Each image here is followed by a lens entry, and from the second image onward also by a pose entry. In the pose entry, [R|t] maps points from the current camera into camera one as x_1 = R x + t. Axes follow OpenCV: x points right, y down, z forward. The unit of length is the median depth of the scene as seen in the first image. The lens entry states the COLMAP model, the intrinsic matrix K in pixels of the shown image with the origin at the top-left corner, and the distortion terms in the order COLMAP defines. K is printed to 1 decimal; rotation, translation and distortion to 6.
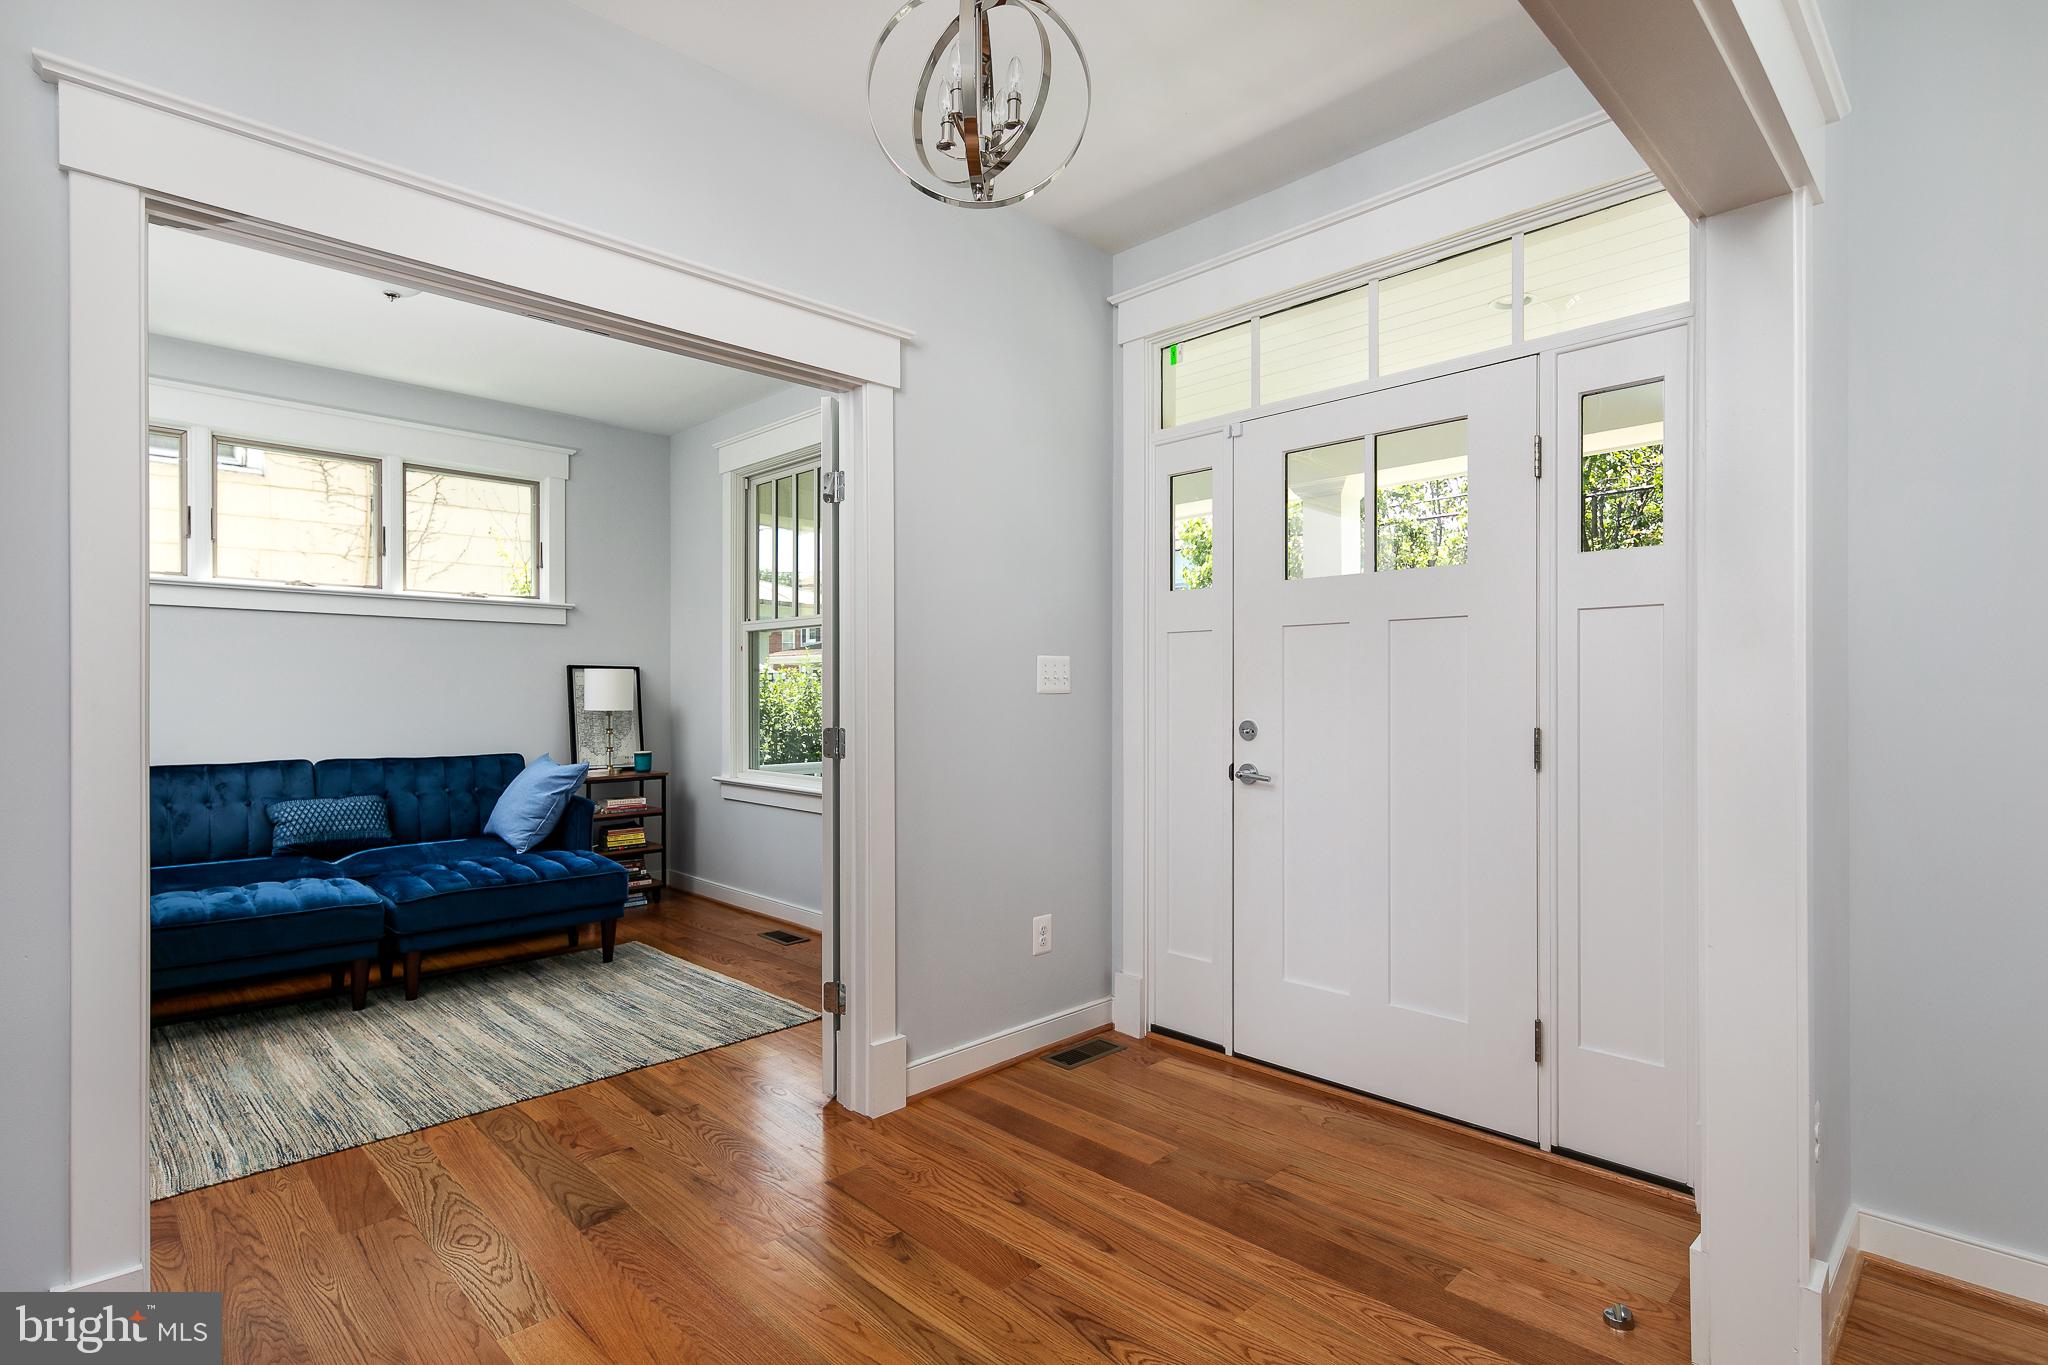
lens RADIAL K [[1002.7, 0, 1037.8], [0, 1002.7, 686.7], [0, 0, 1]] dist [0.004454, 0.000537]
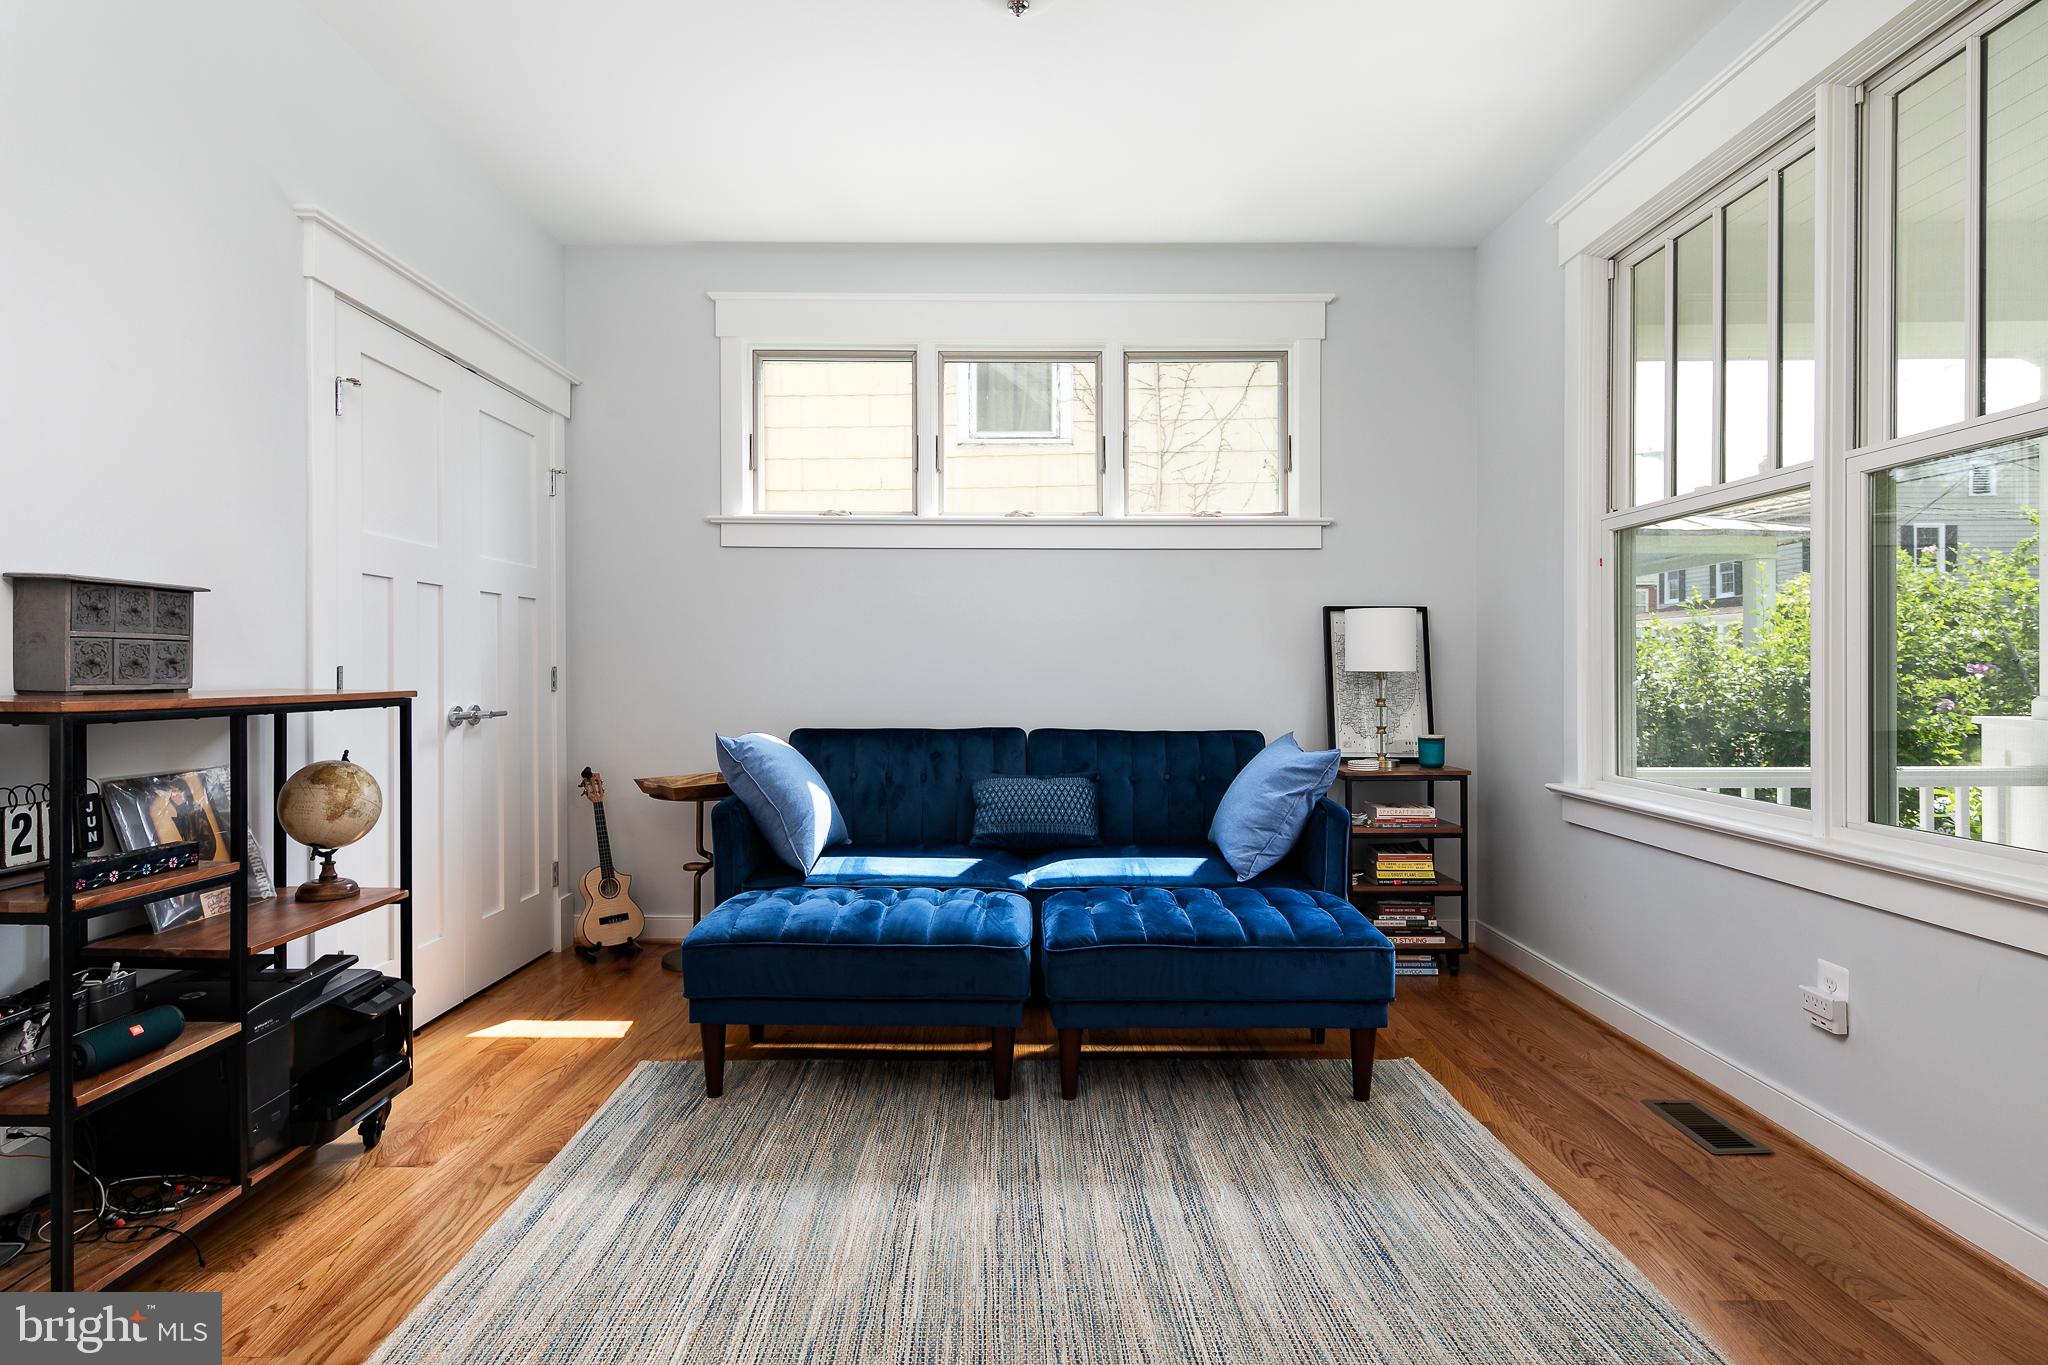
lens RADIAL K [[1002.7, 0, 1043.5], [0, 1002.7, 673.8], [0, 0, 1]] dist [0.004454, 0.000537]
pose [[0.716455, 0.001367, -0.697632, -0.132753], [0.005339, 0.999958, 0.007443, 0.020604], [0.697613, -0.009057, 0.716417, 0.394583]]
